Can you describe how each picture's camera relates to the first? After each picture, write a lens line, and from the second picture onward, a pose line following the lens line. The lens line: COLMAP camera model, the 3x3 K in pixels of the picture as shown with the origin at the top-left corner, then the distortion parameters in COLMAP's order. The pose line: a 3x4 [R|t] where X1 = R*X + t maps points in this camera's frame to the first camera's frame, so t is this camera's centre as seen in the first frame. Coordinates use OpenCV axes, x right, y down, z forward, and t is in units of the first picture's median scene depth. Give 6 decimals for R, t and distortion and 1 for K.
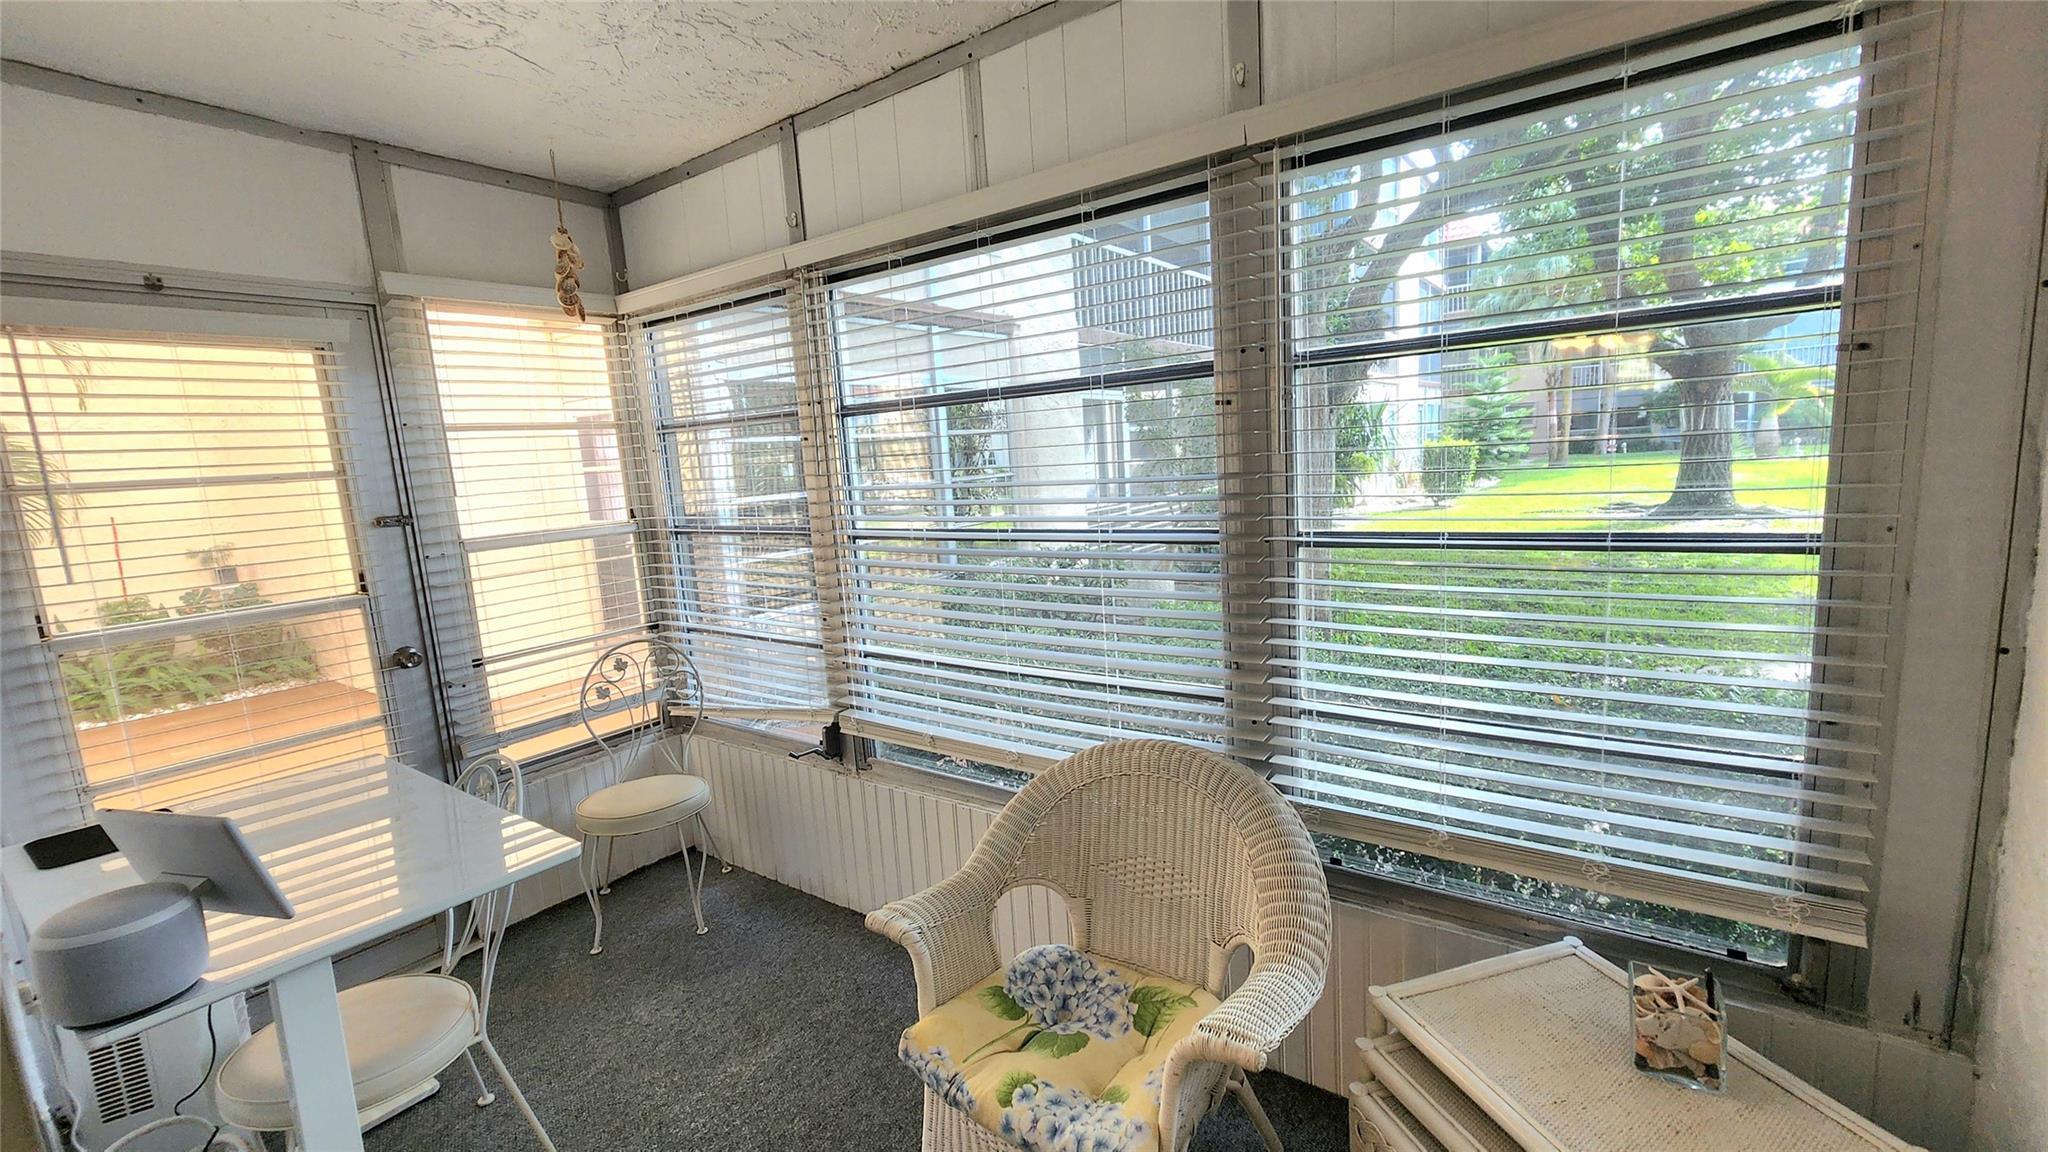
lens RADIAL K [[831.3, 0, 1041.6], [0, 831.3, 577.4], [0, 0, 1]] dist [0.005599, -0.003782]
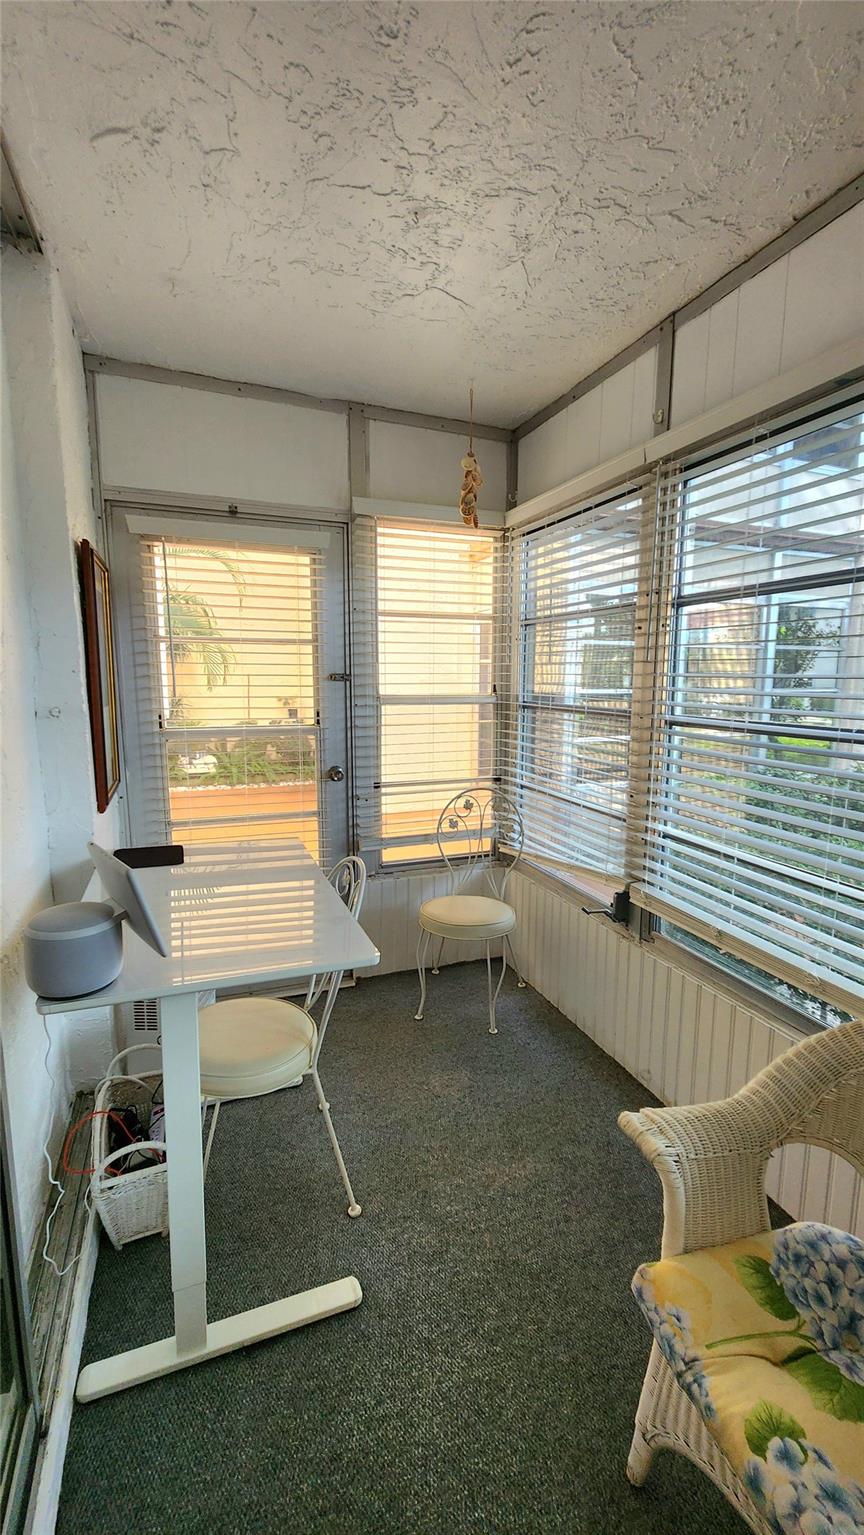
lens RADIAL K [[625.1, 0, 444.3], [0, 625.1, 770.4], [0, 0, 1]] dist [0.001643, -0.000632]
pose [[0.835296, 0.144753, -0.530403, -0.040144], [-0.138468, 0.989009, 0.051848, 0.009769], [0.532079, 0.030135, 0.846159, 0.194549]]
